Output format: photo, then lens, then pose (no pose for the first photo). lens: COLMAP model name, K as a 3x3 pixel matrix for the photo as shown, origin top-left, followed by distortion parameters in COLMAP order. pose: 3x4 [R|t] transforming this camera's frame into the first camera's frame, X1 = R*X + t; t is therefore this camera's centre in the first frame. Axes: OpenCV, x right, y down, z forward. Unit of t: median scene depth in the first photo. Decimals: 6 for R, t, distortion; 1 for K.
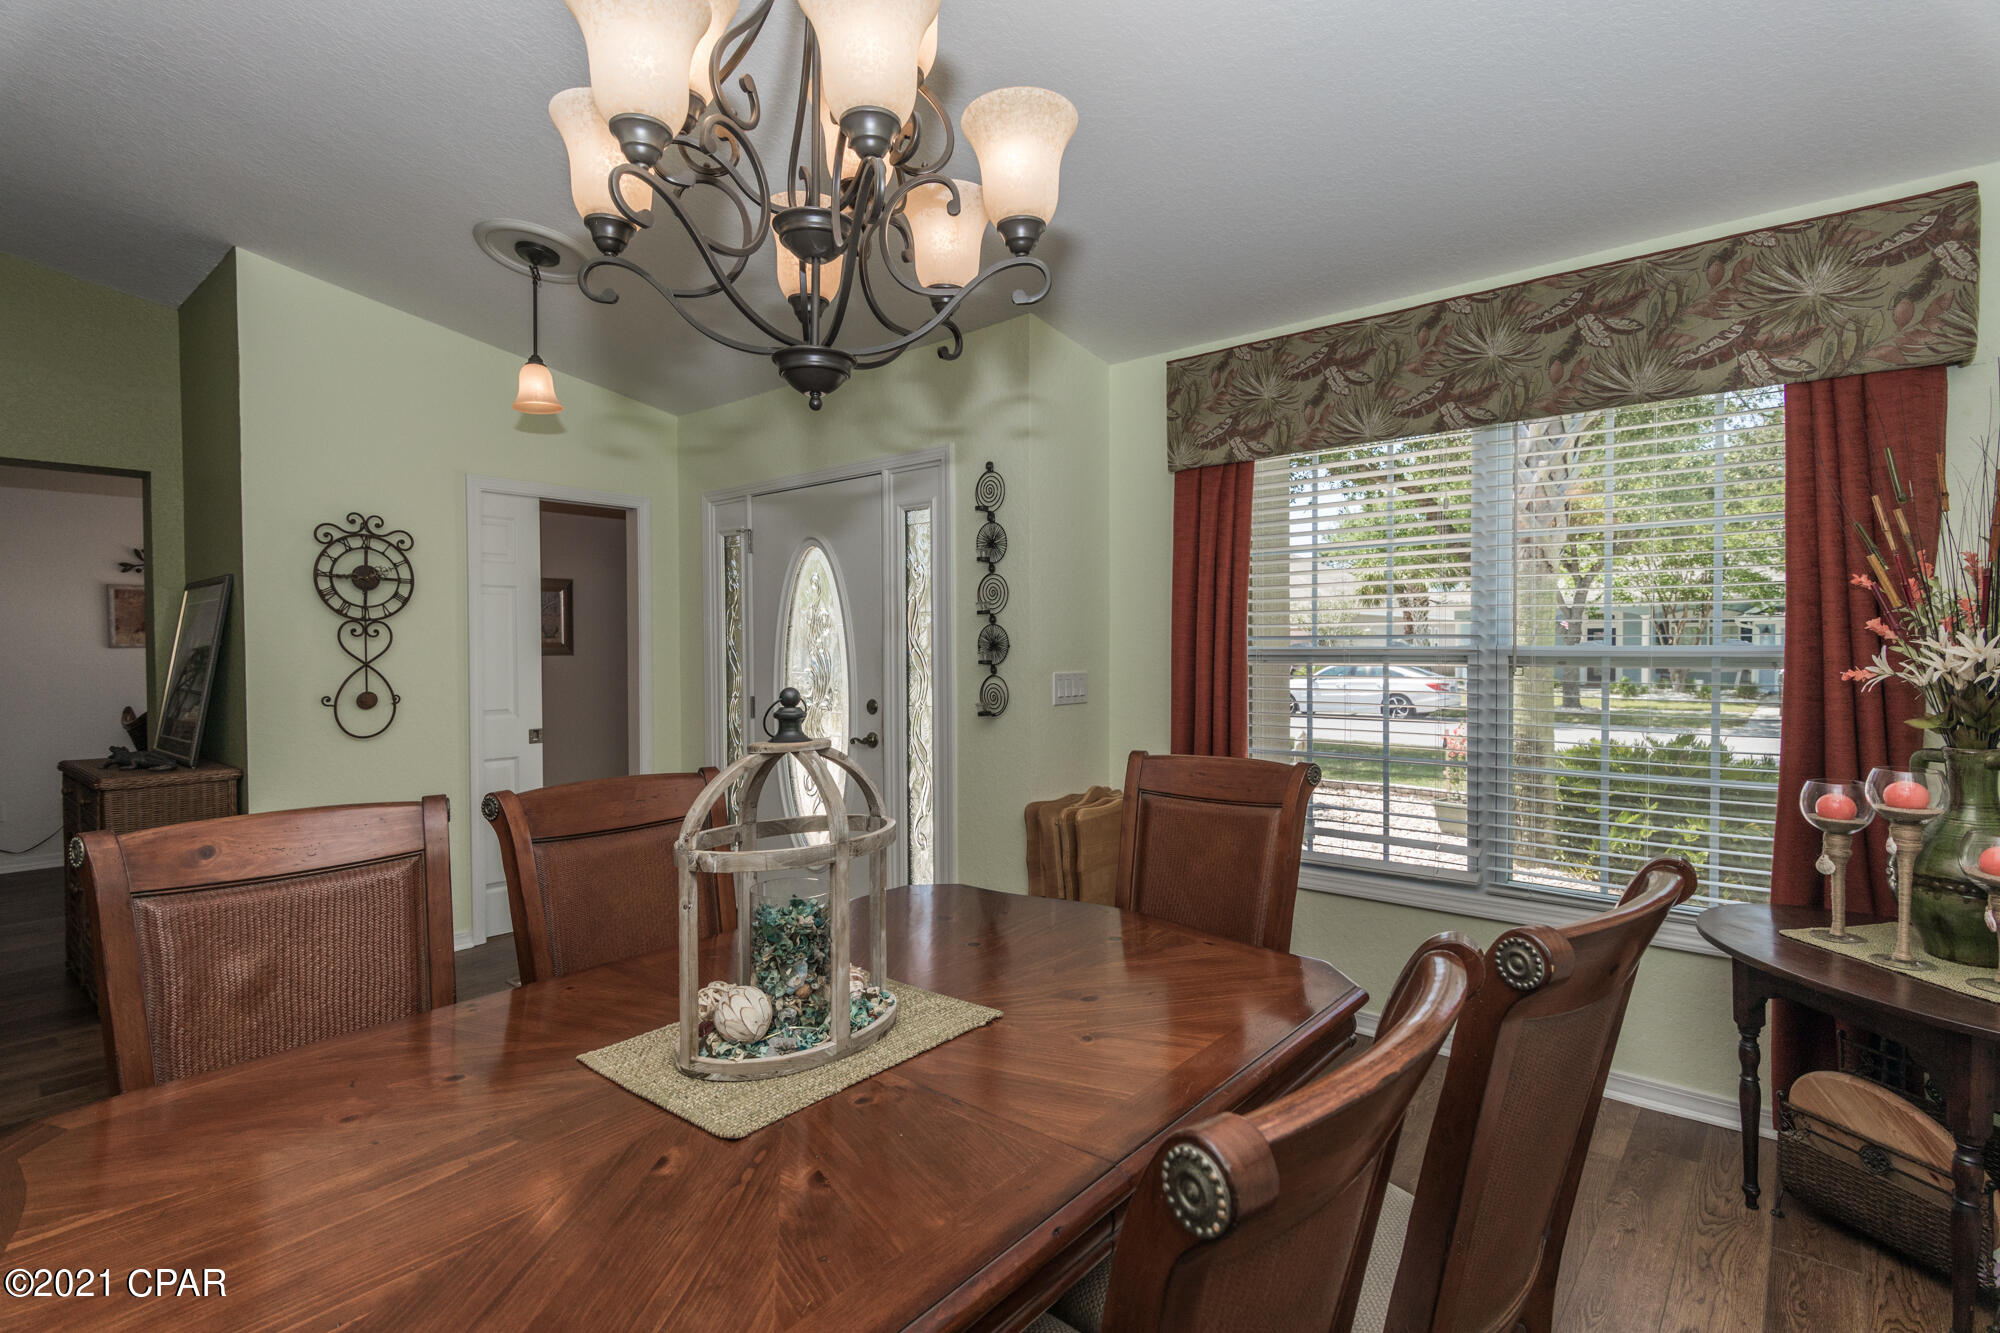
lens RADIAL K [[948.8, 0, 1000.0], [0, 948.8, 666.5], [0, 0, 1]] dist [0.009811, 0.000083]
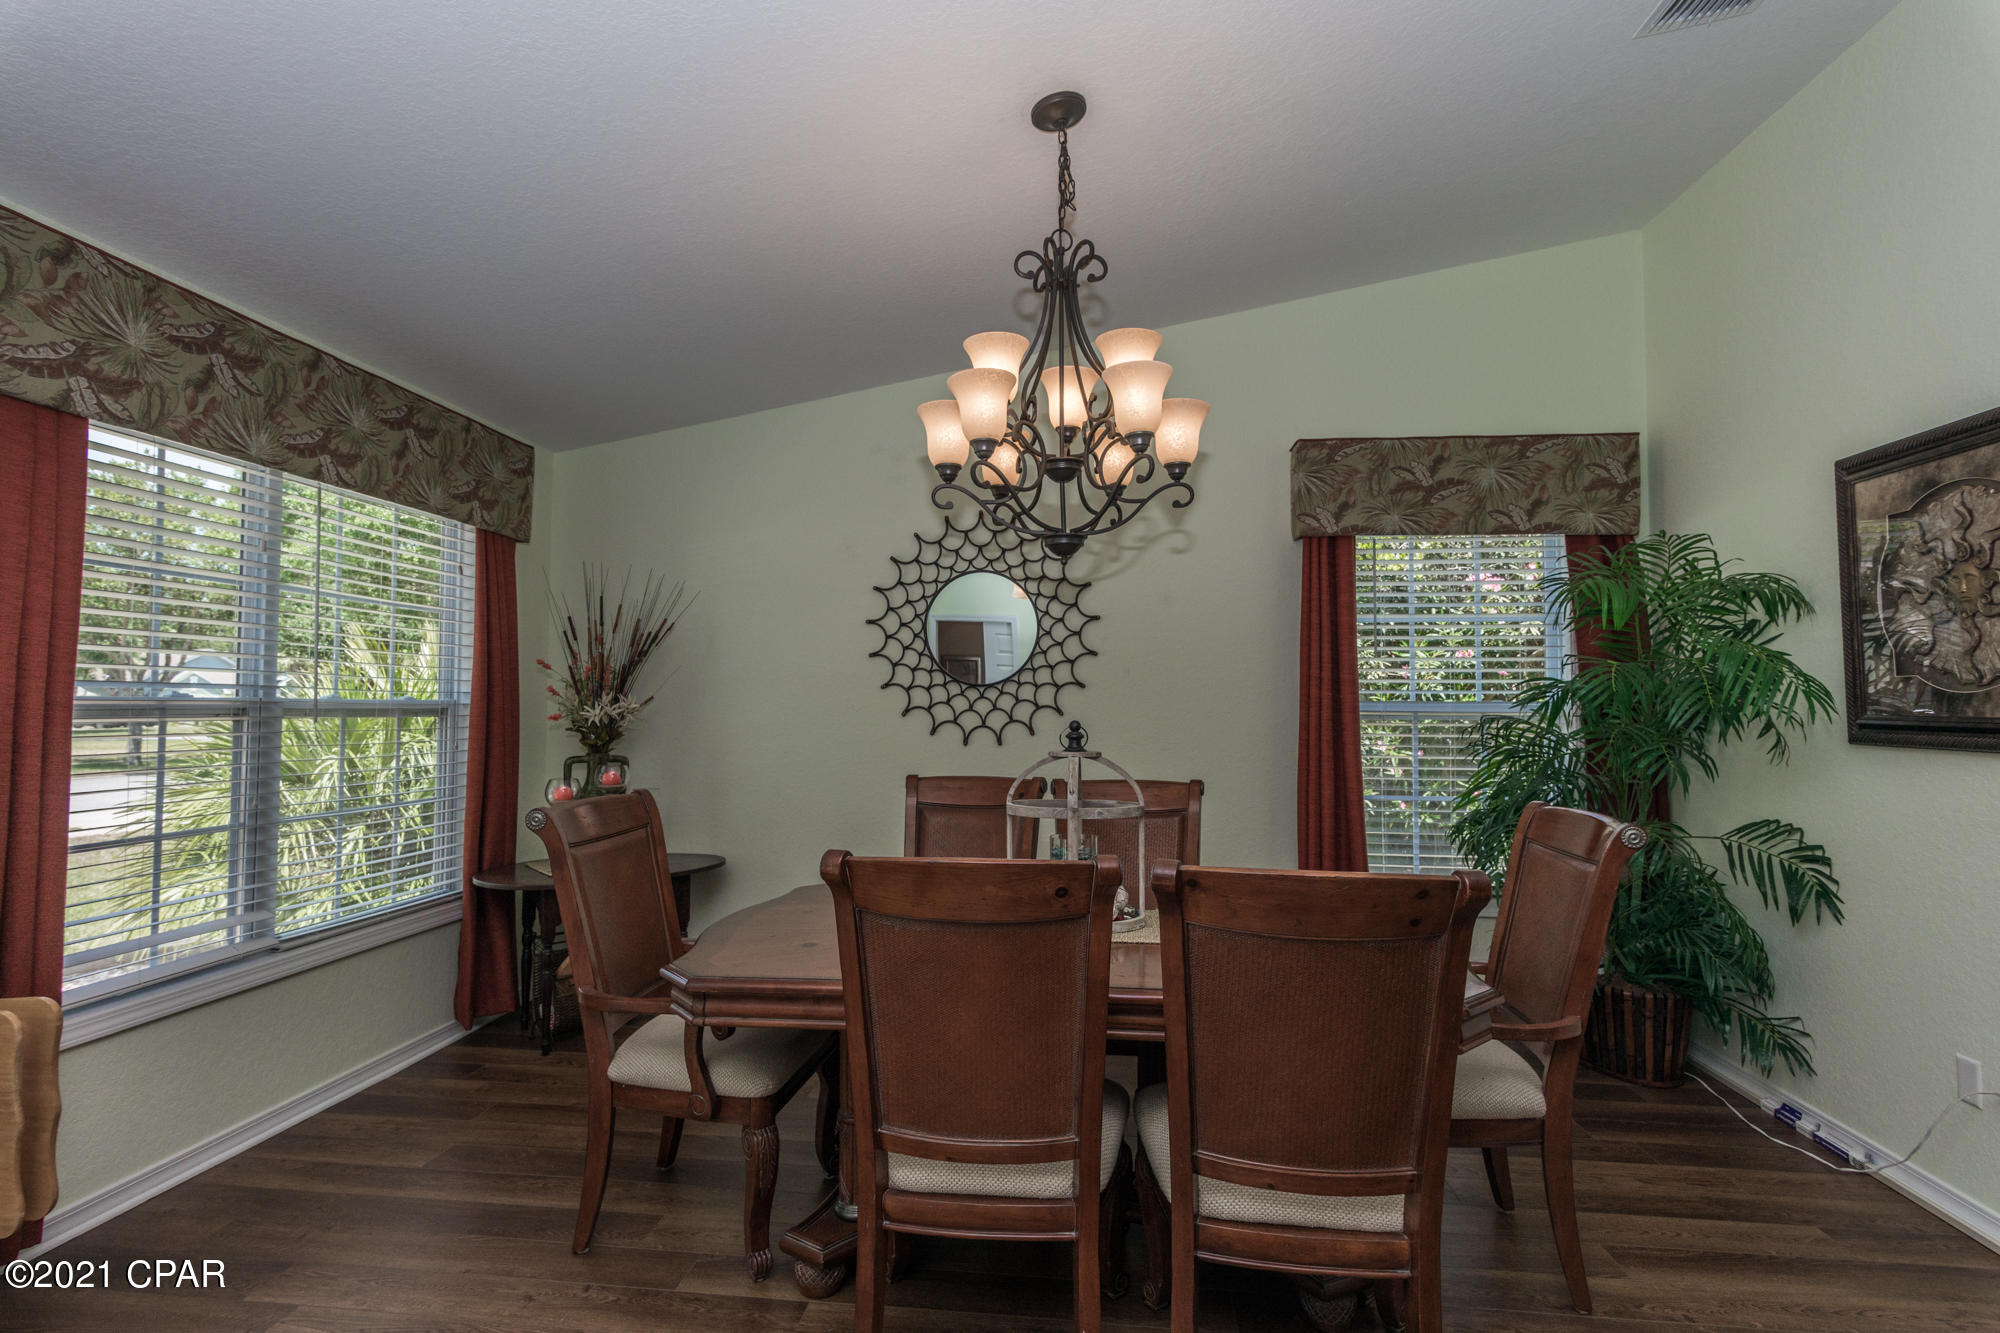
lens RADIAL K [[974.3, 0, 1000.0], [0, 974.3, 666.5], [0, 0, 1]] dist [0.002468, -0.000219]
pose [[-0.566864, 0.036283, 0.823012, -0.687298], [0.019607, 0.999341, -0.030552, -0.007315], [-0.823578, -0.001182, -0.567202, 0.887739]]
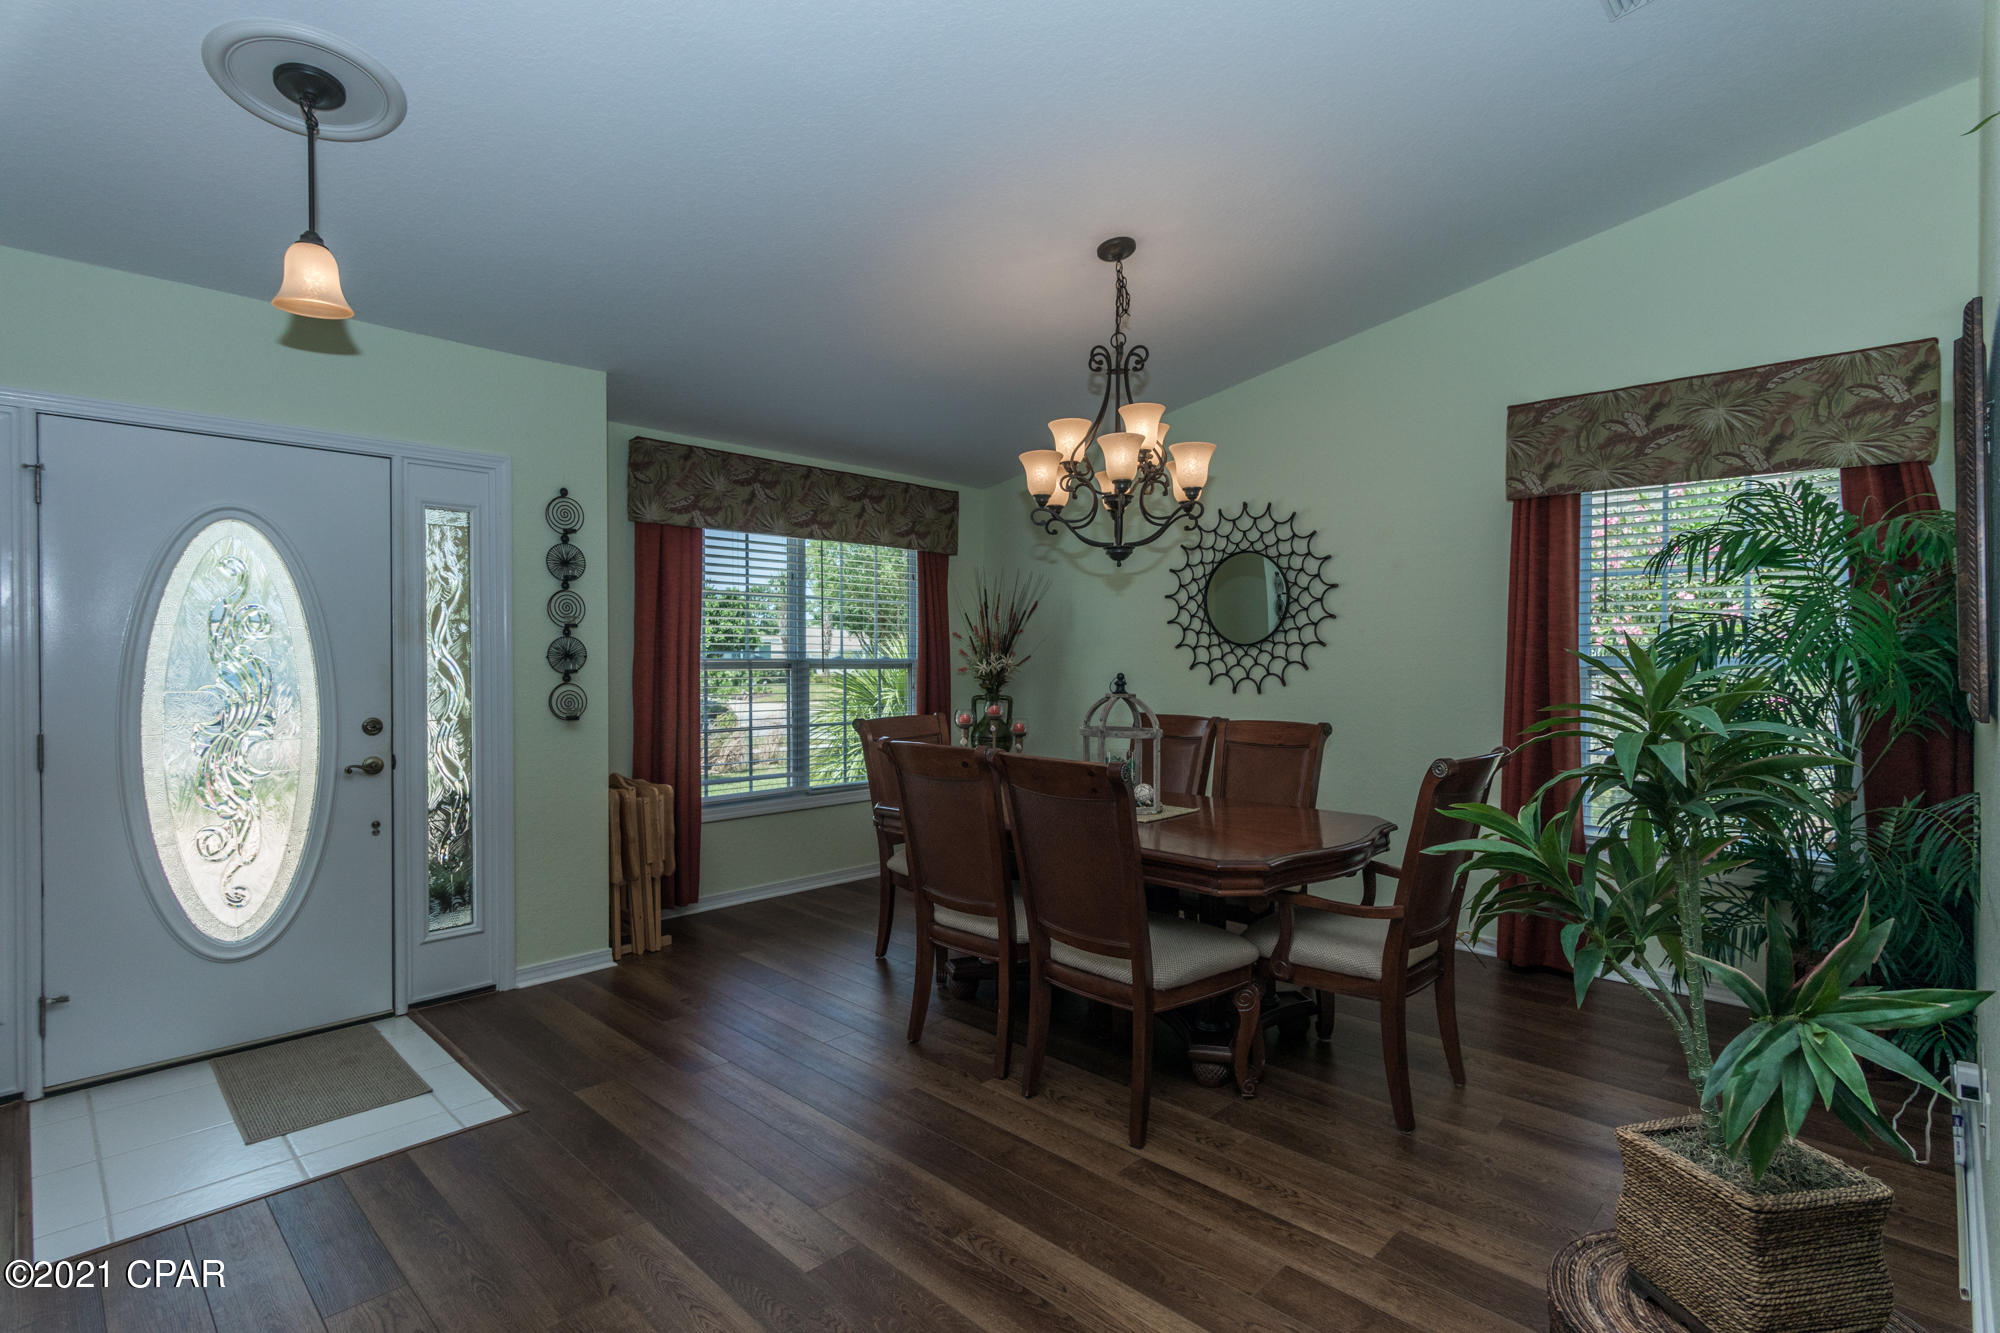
lens RADIAL K [[974.3, 0, 1000.0], [0, 974.3, 666.5], [0, 0, 1]] dist [0.002468, -0.000219]
pose [[0.062490, -0.003973, 0.998038, -1.220267], [0.023881, 0.999712, 0.002484, -0.000678], [-0.997760, 0.023679, 0.062566, 0.477282]]
